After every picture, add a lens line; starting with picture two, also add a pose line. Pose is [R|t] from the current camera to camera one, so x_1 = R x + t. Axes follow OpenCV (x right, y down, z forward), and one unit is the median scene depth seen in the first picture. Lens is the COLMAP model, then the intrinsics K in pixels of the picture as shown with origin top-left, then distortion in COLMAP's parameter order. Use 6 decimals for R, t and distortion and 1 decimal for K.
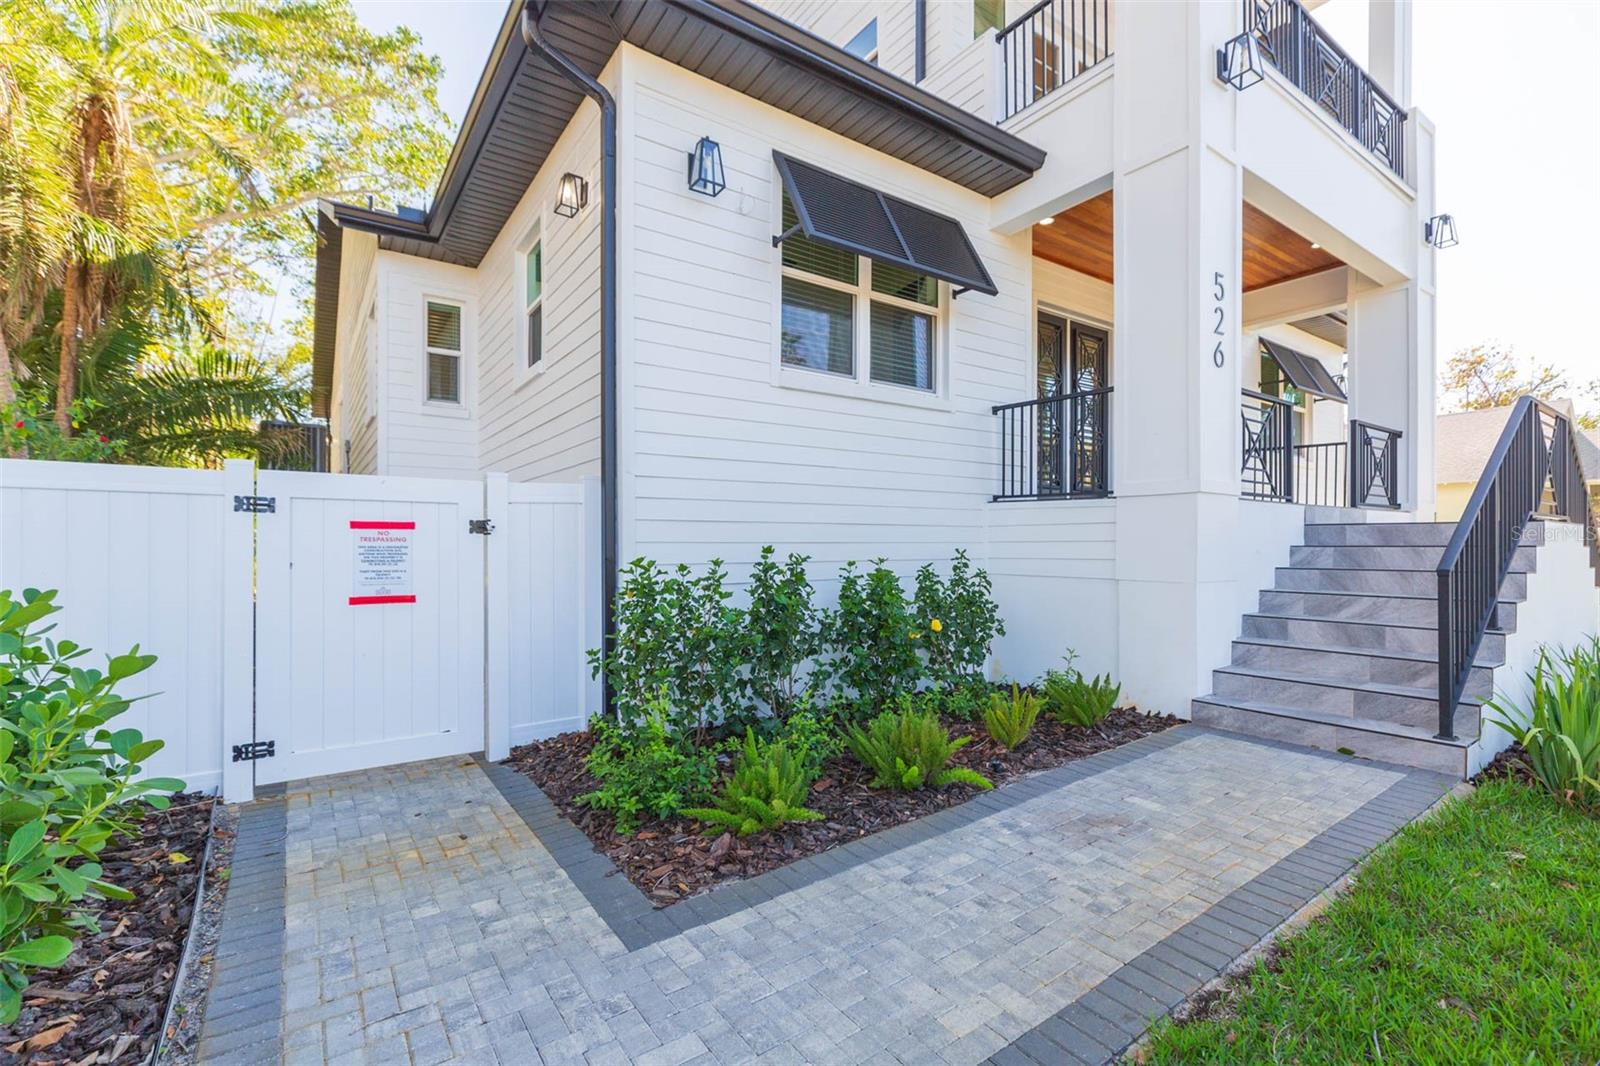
lens RADIAL K [[712.7, 0, 808.4], [0, 712.7, 547.9], [0, 0, 1]] dist [0.002616, 0.000981]
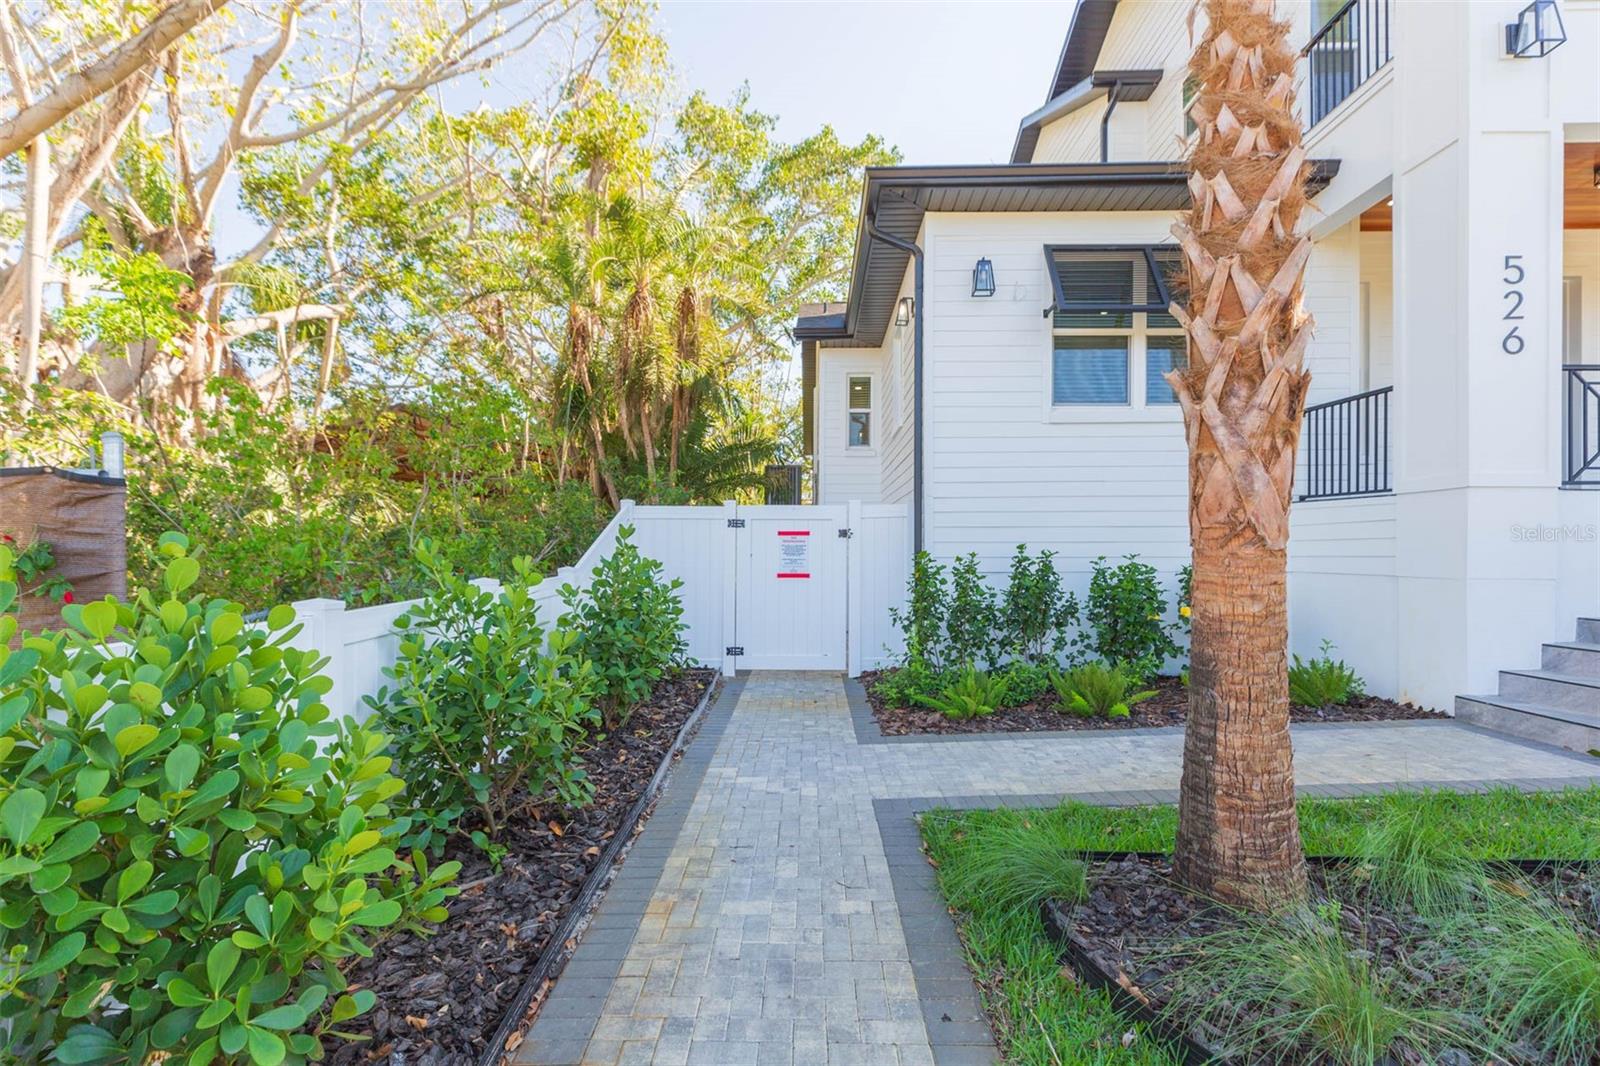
lens RADIAL K [[712.7, 0, 808.4], [0, 712.7, 547.9], [0, 0, 1]] dist [0.002616, 0.000981]
pose [[0.810148, -0.003754, -0.586213, 0.369490], [-0.001922, 0.999957, -0.009060, 0.015993], [0.586222, 0.008467, 0.810106, -0.320882]]
